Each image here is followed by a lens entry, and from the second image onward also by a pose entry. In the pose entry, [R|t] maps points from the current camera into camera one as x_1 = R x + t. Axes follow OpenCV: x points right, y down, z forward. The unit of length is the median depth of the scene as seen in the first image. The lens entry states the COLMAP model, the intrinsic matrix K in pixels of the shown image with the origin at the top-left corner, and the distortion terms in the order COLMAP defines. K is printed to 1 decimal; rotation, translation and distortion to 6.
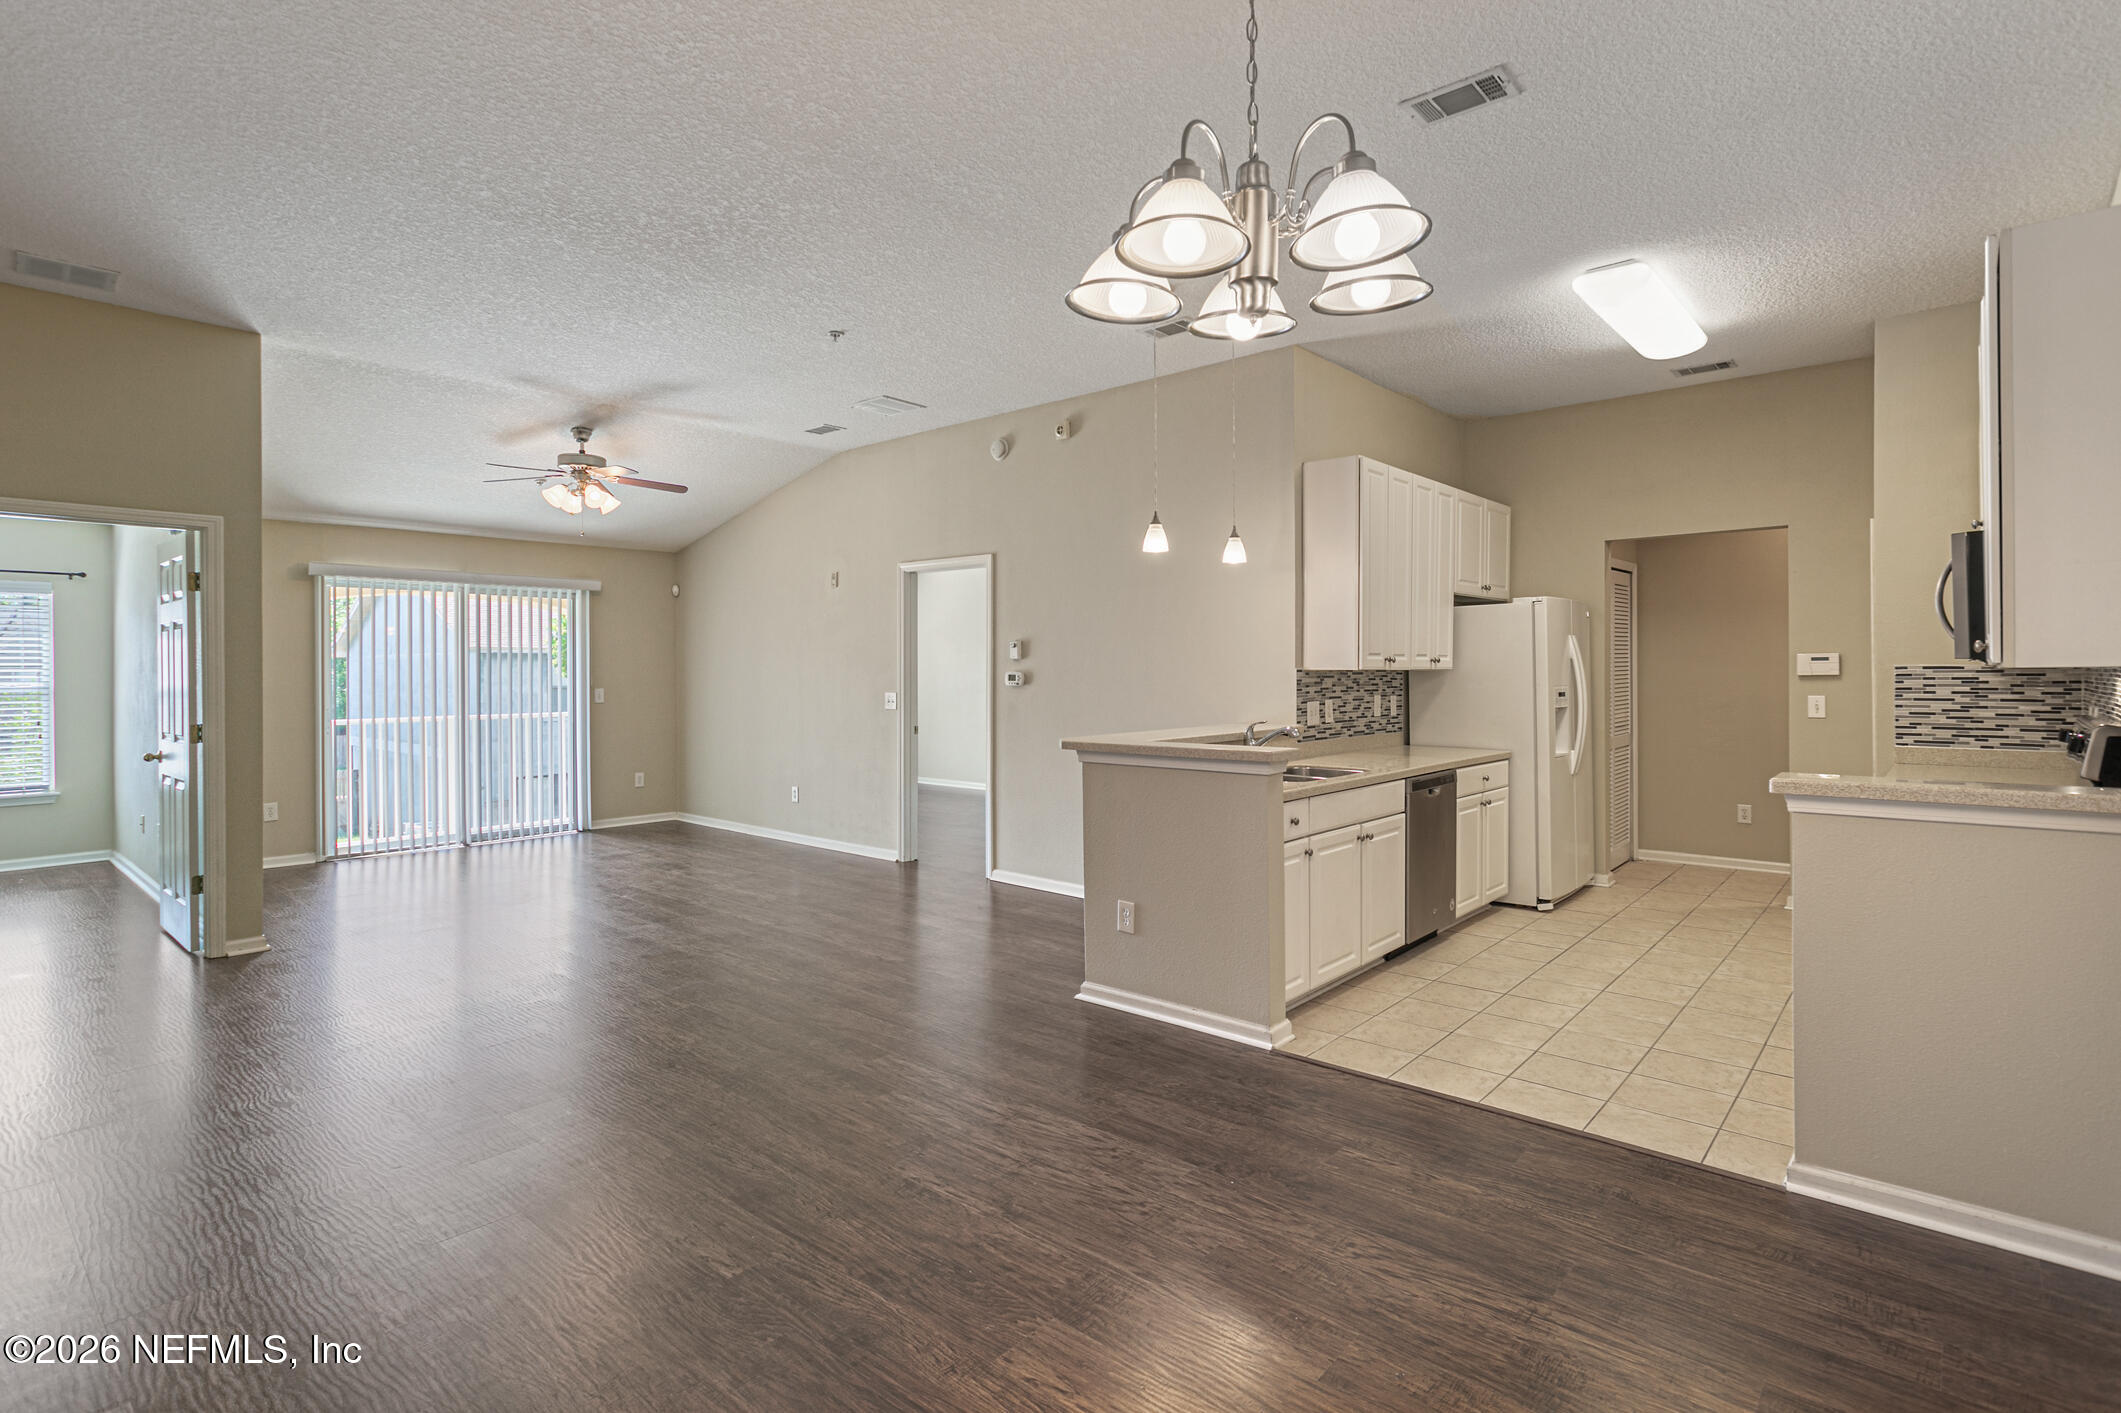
lens RADIAL K [[1016.6, 0, 1060.3], [0, 1016.6, 676.6], [0, 0, 1]] dist [0.001128, 0.000139]
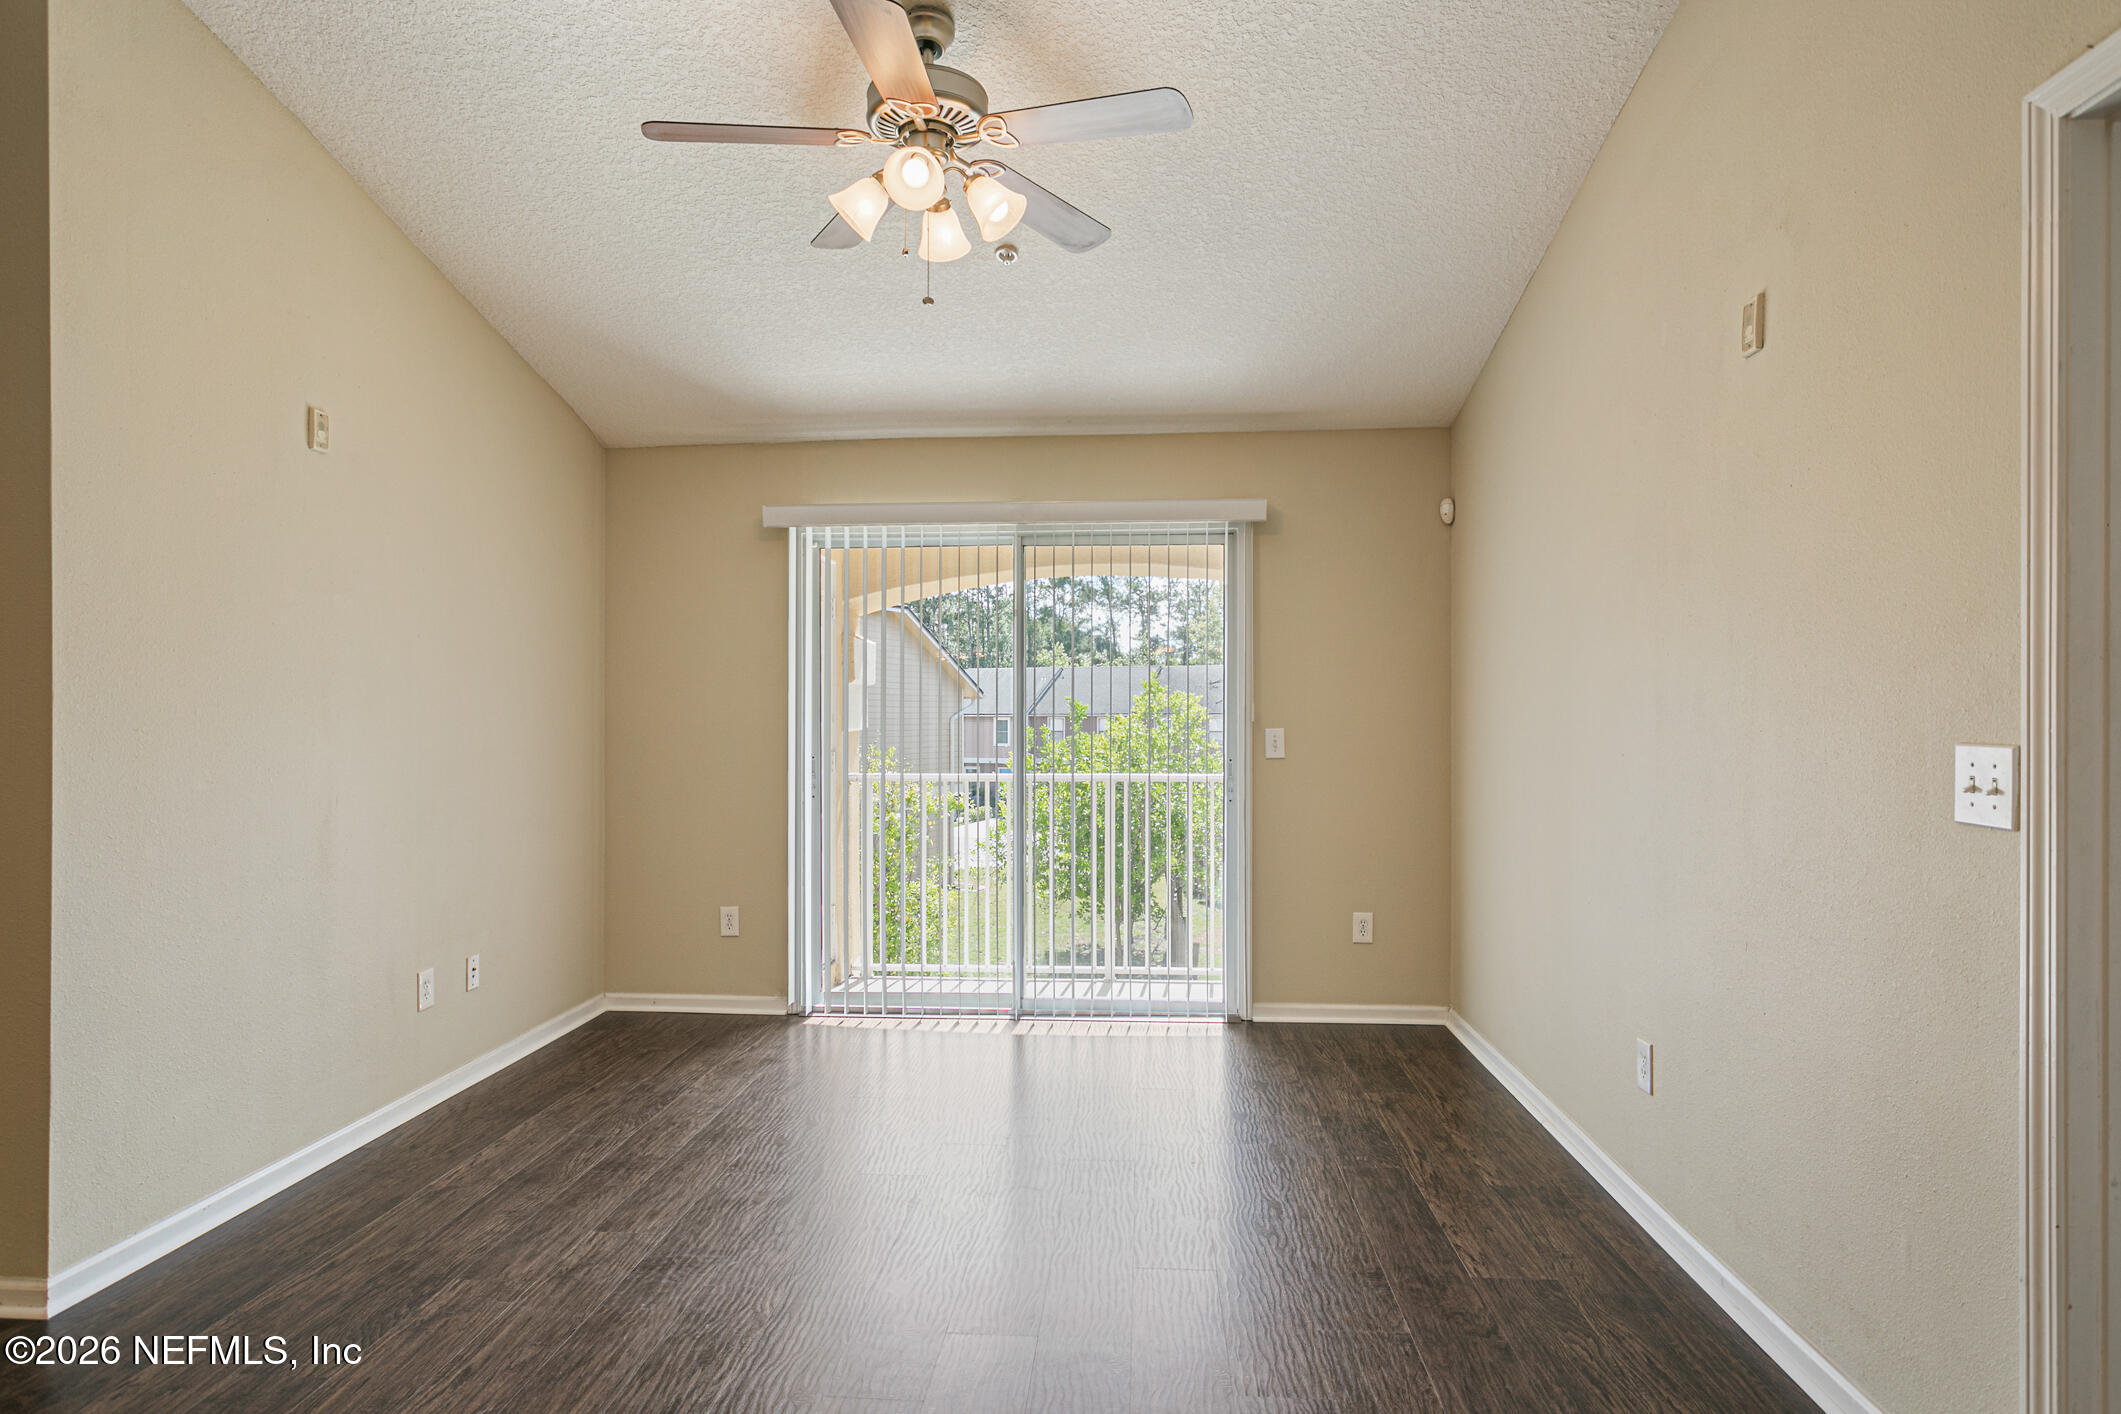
lens RADIAL K [[1192.4, 0, 1059.6], [0, 1192.4, 735.5], [0, 0, 1]] dist [0.000605, 0.000208]
pose [[0.615410, 0.013236, -0.788096, -0.077619], [-0.009202, 0.999912, 0.009608, 0.011077], [0.788154, 0.001340, 0.615477, 0.604052]]
